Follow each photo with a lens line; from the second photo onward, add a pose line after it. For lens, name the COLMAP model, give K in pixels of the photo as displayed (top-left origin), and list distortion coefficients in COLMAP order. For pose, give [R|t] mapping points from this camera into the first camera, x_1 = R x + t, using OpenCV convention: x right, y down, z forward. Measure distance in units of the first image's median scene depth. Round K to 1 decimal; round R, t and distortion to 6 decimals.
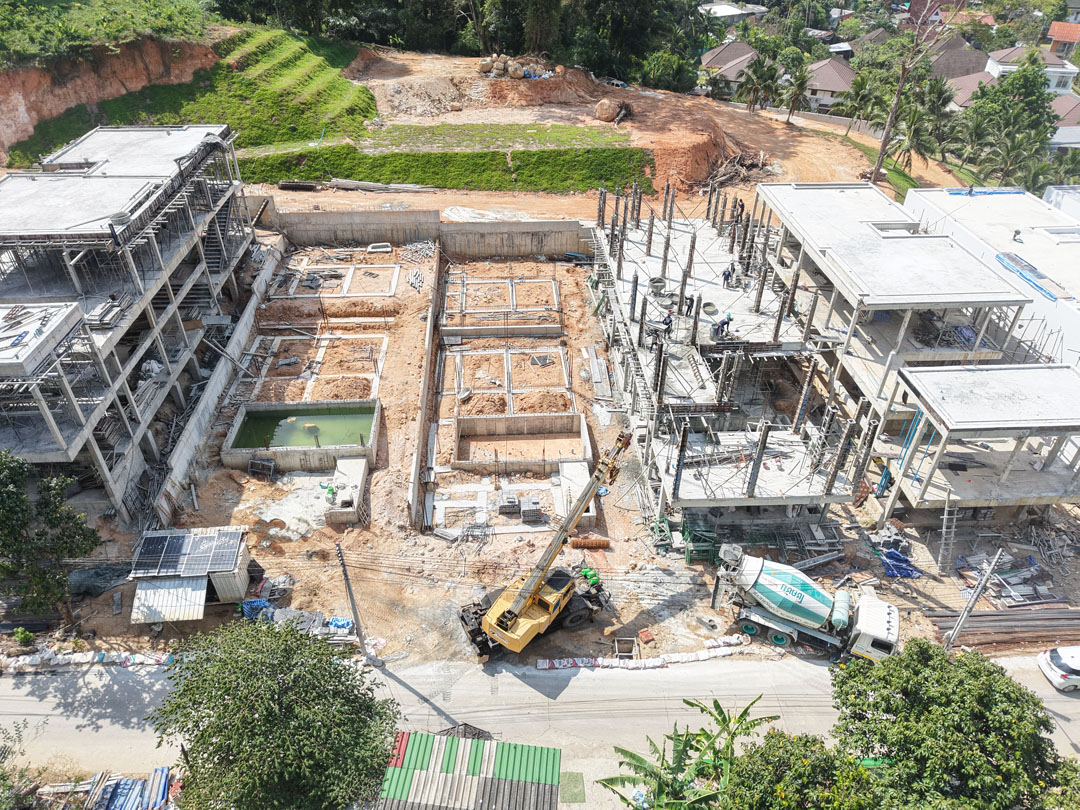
lens RADIAL K [[722.2, 0, 532.0], [0, 722.2, 407.9], [0, 0, 1]] dist [0.021898, -0.017576]
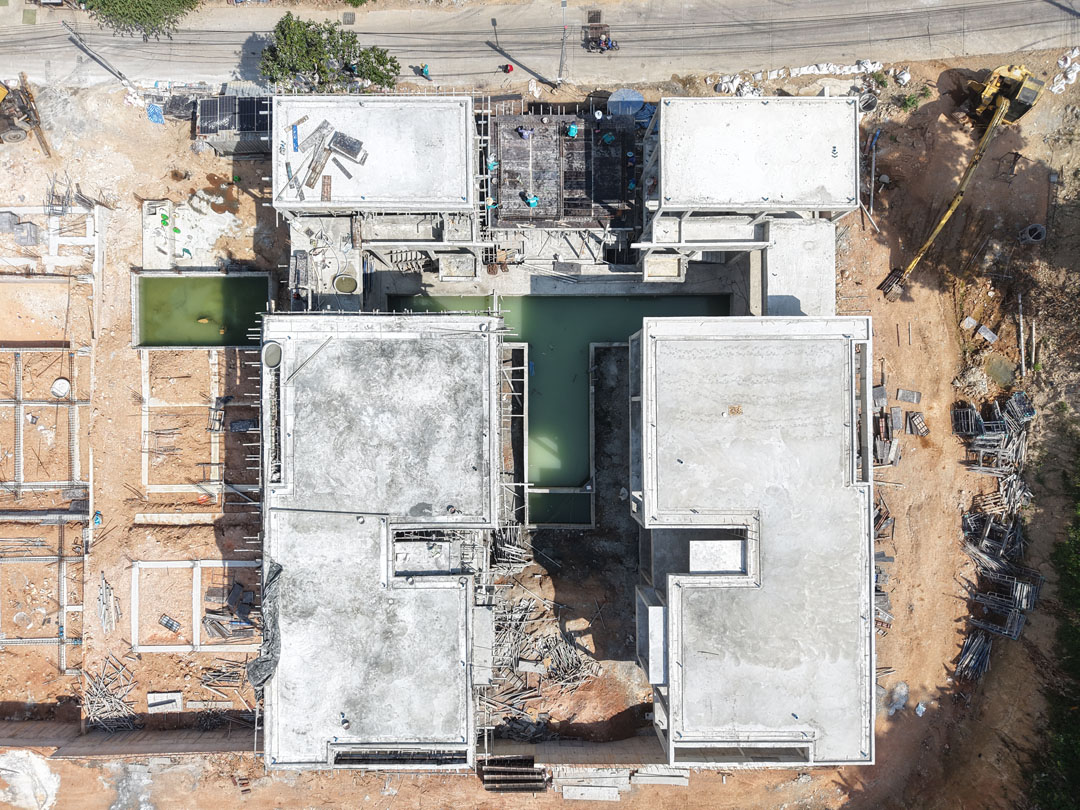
lens RADIAL K [[722.2, 0, 532.7], [0, 722.2, 408.7], [0, 0, 1]] dist [0.021898, -0.017576]
pose [[-0.998653, -0.050494, -0.011932, -0.568342], [0.020066, -0.587949, 0.808649, -0.641880], [-0.047848, 0.807320, 0.588170, 0.358089]]
